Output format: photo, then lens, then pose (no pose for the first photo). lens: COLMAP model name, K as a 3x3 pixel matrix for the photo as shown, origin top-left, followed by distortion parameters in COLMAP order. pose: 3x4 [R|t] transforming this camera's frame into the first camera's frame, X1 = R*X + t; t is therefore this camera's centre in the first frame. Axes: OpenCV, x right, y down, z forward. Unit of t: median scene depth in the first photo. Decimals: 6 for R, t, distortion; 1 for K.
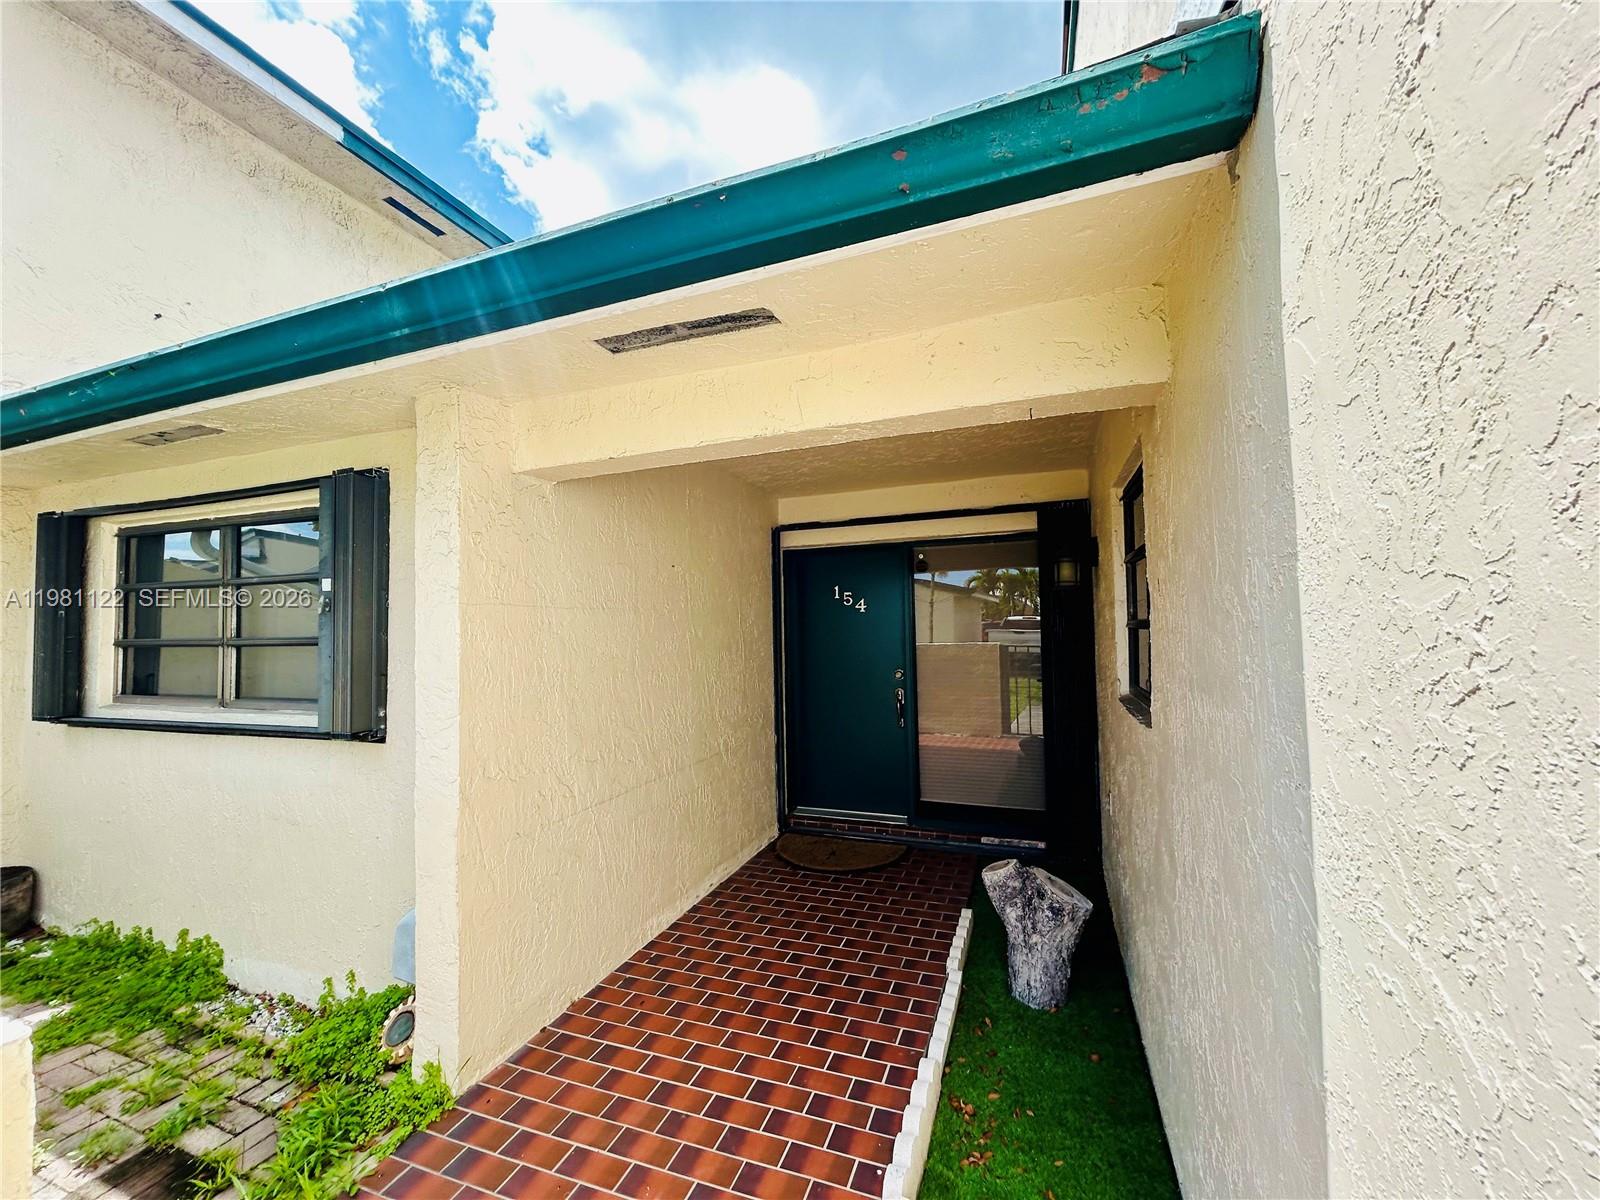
lens RADIAL K [[651.5, 0, 795.9], [0, 651.5, 601.9], [0, 0, 1]] dist [-0.000958, 0.001192]
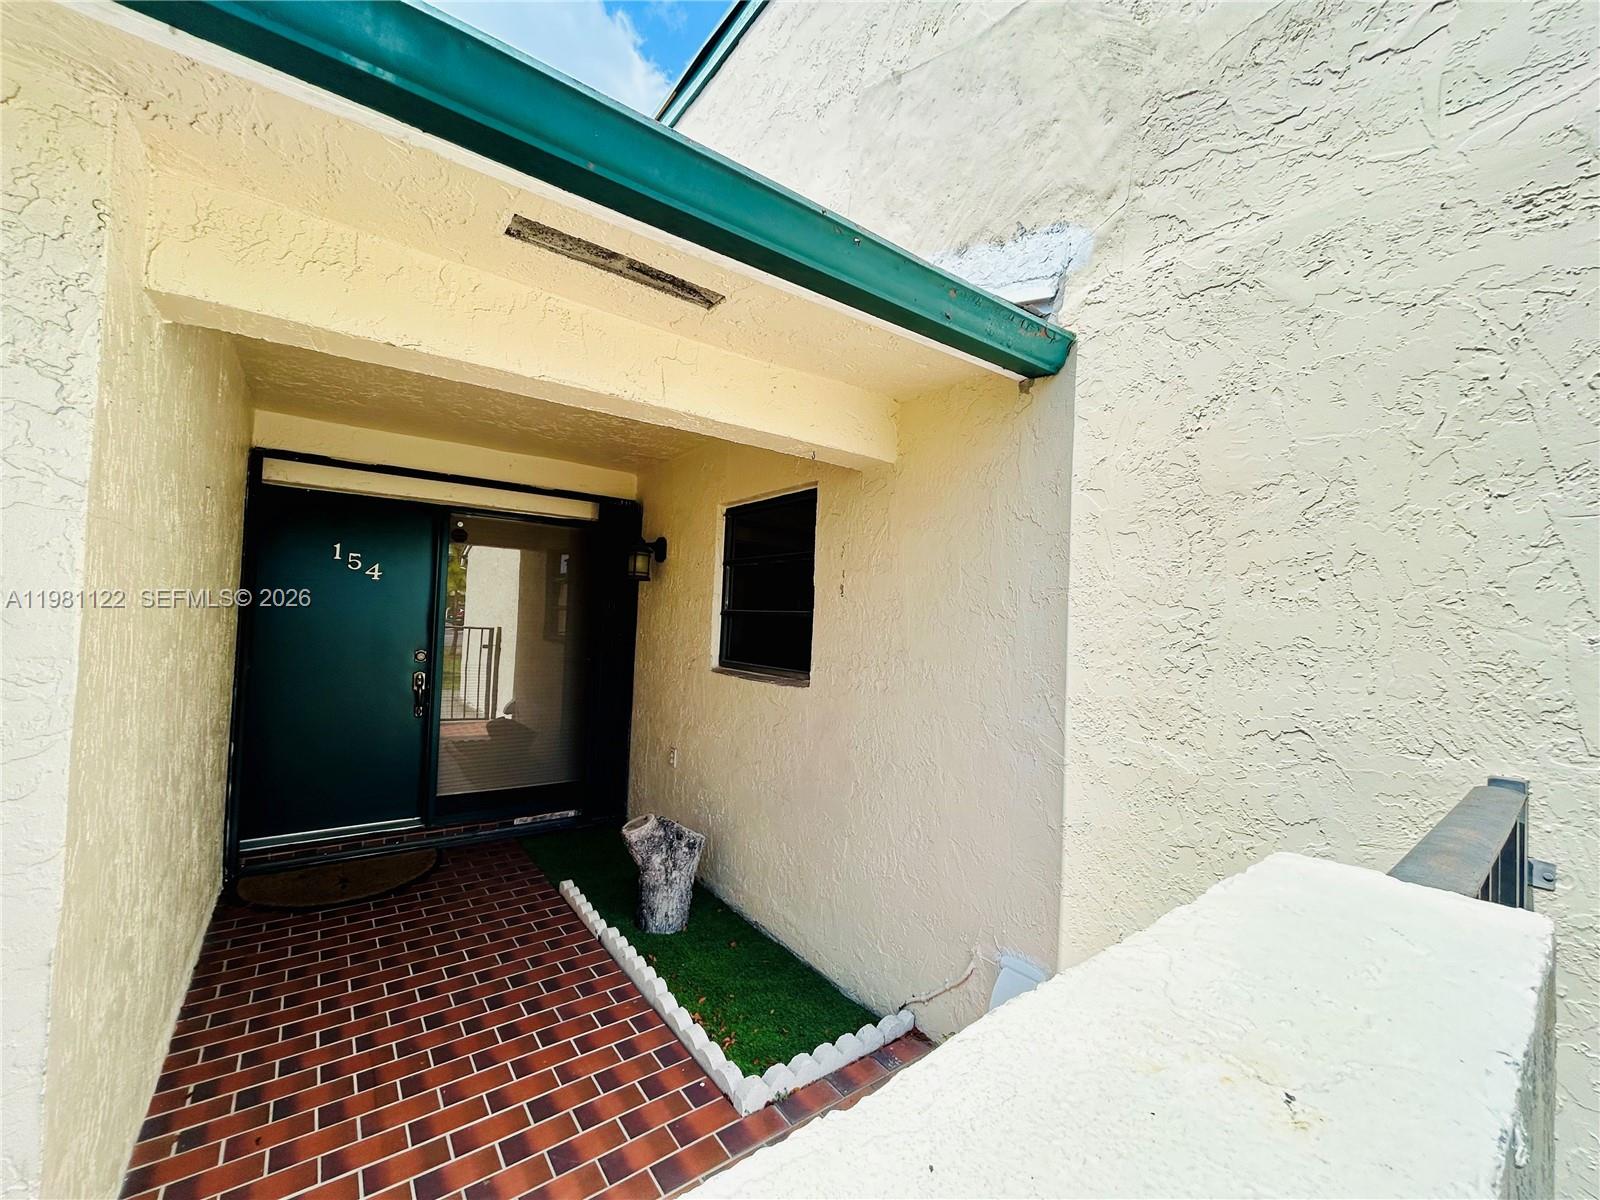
lens RADIAL K [[651.5, 0, 800.2], [0, 651.5, 602.0], [0, 0, 1]] dist [-0.000958, 0.001192]
pose [[0.533794, 0.062288, 0.843317, -0.412134], [-0.081685, 0.996418, -0.021893, 0.024176], [-0.841660, -0.057200, 0.536970, 0.153494]]
